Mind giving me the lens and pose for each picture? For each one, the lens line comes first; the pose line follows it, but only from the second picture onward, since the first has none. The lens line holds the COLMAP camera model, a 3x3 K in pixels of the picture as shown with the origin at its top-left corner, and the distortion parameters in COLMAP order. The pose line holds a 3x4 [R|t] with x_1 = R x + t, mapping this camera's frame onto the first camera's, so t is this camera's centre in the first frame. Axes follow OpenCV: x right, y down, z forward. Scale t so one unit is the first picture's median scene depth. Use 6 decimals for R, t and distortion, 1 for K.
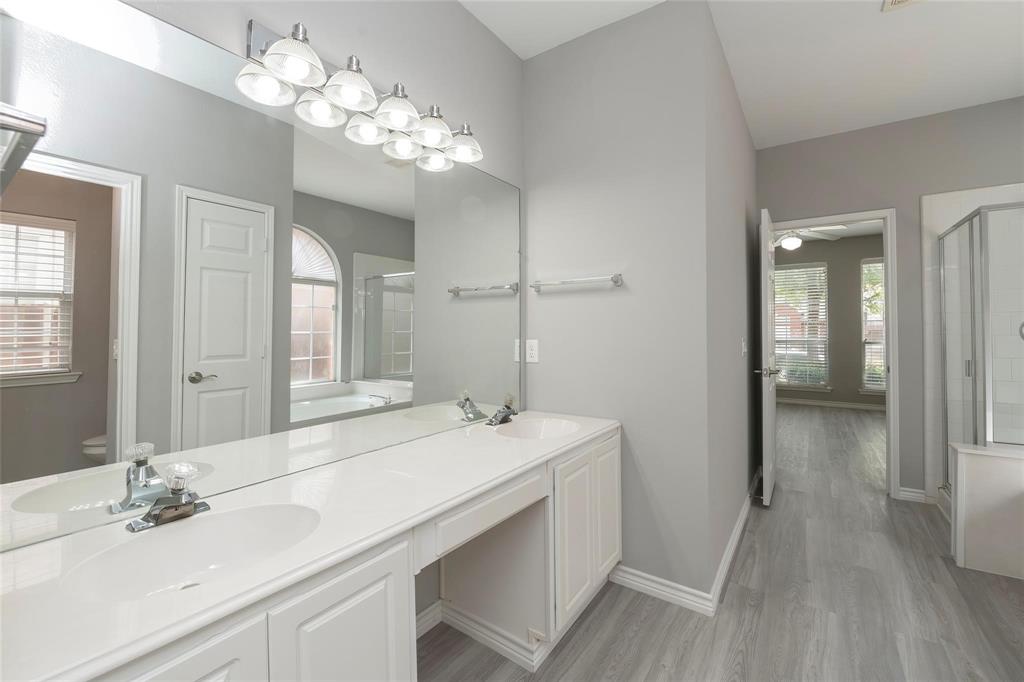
lens RADIAL K [[438.8, 0, 512.6], [0, 438.8, 327.0], [0, 0, 1]] dist [-0.001793, -0.000832]
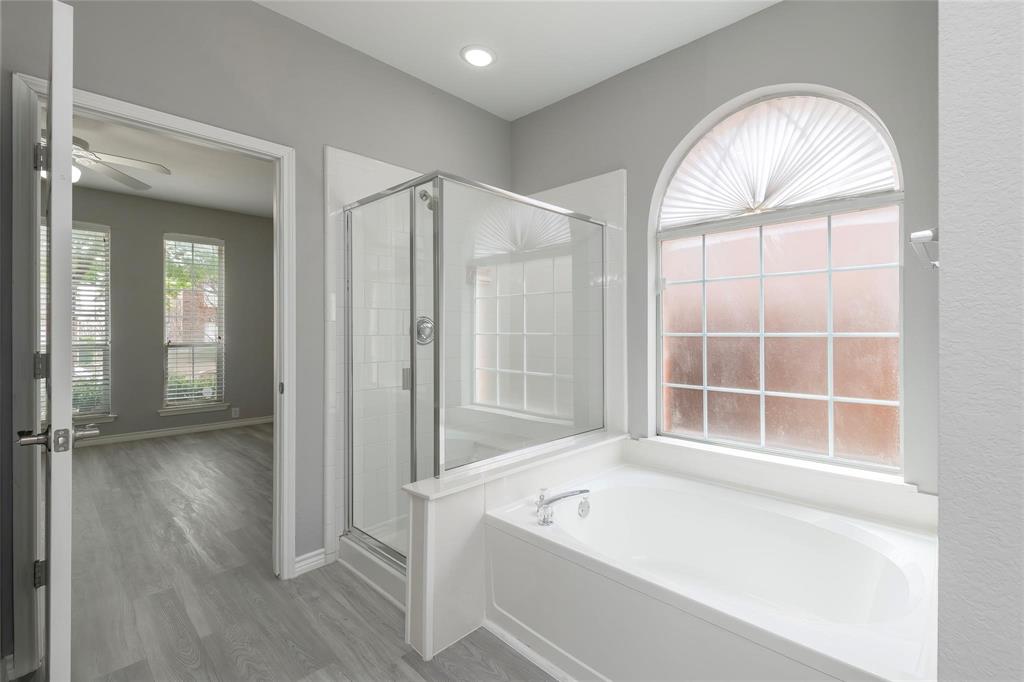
lens RADIAL K [[419.7, 0, 526.9], [0, 419.7, 331.0], [0, 0, 1]] dist [0.003191, 0.000022]
pose [[0.088490, 0.001191, 0.996076, 0.280558], [-0.012750, 0.999919, -0.000063, 0.005665], [-0.995995, -0.012694, 0.088498, 0.630437]]
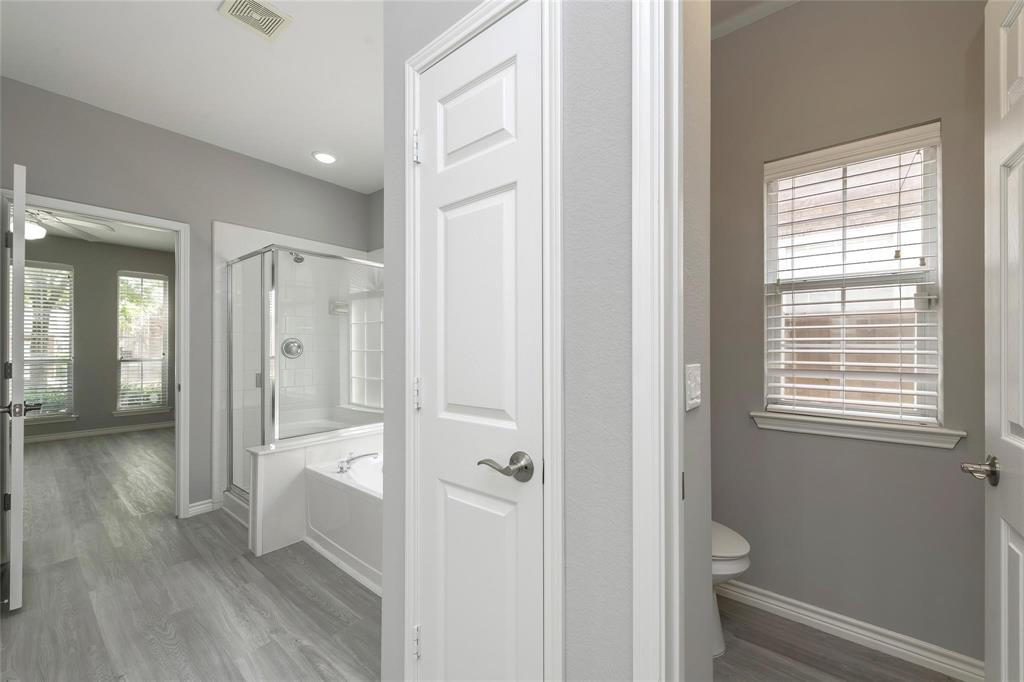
lens RADIAL K [[401.1, 0, 508.4], [0, 401.1, 346.7], [0, 0, 1]] dist [-0.000136, -0.000500]
pose [[0.067971, 0.005695, 0.997671, 0.020261], [-0.011157, 0.999926, -0.004948, 0.001788], [-0.997625, -0.010795, 0.068030, 0.231454]]
